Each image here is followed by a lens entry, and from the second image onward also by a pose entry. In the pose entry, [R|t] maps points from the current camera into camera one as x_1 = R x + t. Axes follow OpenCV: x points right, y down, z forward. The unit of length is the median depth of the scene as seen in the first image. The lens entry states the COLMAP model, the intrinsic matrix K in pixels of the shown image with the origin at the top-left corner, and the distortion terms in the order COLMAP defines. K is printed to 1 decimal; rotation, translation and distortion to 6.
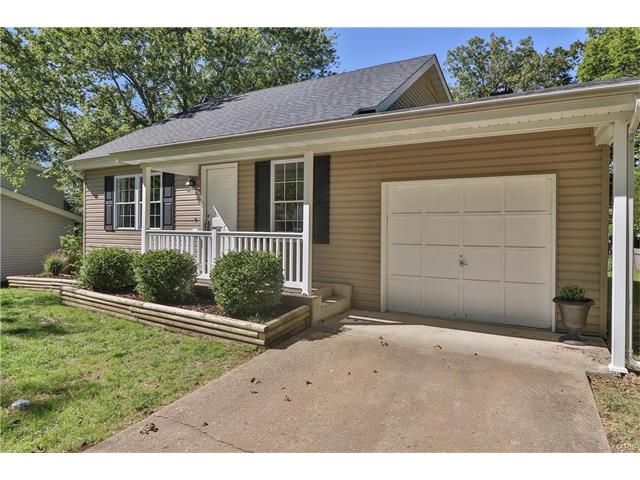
lens RADIAL K [[369.4, 0, 320.0], [0, 369.4, 238.5], [0, 0, 1]] dist [-0.005658, -0.000043]
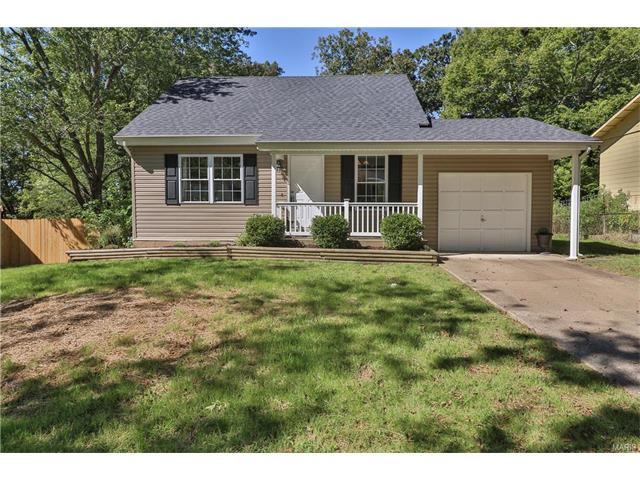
lens RADIAL K [[400.2, 0, 320.9], [0, 400.2, 235.9], [0, 0, 1]] dist [0.000185, -0.003638]
pose [[0.910233, -0.033700, 0.412722, -0.742859], [0.016526, 0.998845, 0.045111, 0.029102], [-0.413766, -0.034241, 0.909739, -0.293218]]
